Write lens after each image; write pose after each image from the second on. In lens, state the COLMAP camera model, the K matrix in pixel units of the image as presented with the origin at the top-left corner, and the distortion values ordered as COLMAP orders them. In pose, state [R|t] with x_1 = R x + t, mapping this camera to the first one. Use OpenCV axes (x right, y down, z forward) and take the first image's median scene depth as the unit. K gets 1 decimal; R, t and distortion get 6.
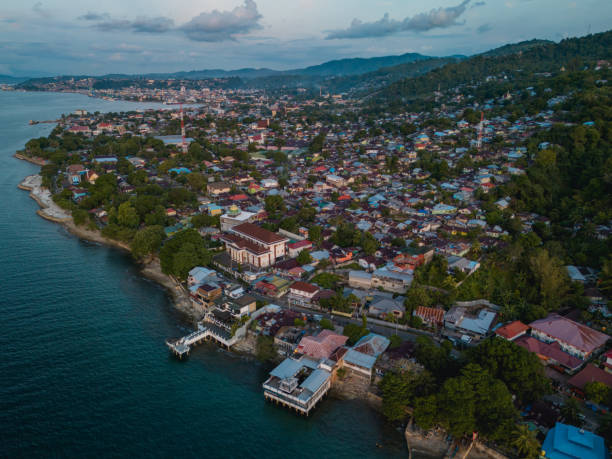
lens RADIAL K [[454.9, 0, 306.0], [0, 454.9, 229.5], [0, 0, 1]] dist [0.076523, -0.066958]
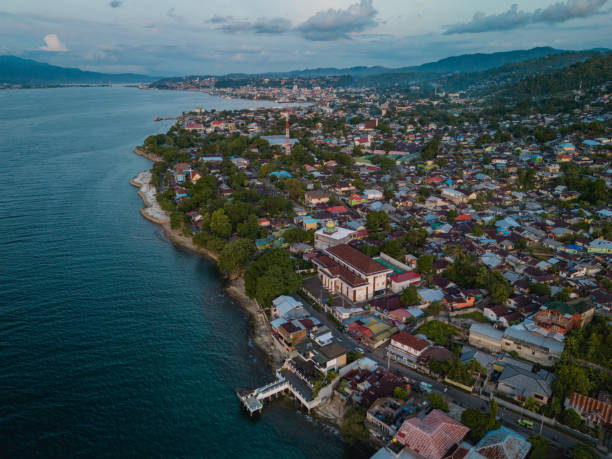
lens RADIAL K [[454.9, 0, 306.0], [0, 454.9, 229.5], [0, 0, 1]] dist [0.076523, -0.066958]
pose [[0.973736, 0.069677, -0.216757, -0.010651], [-0.068879, 0.997562, 0.011244, -0.033473], [0.217012, 0.003982, 0.976161, 0.103543]]
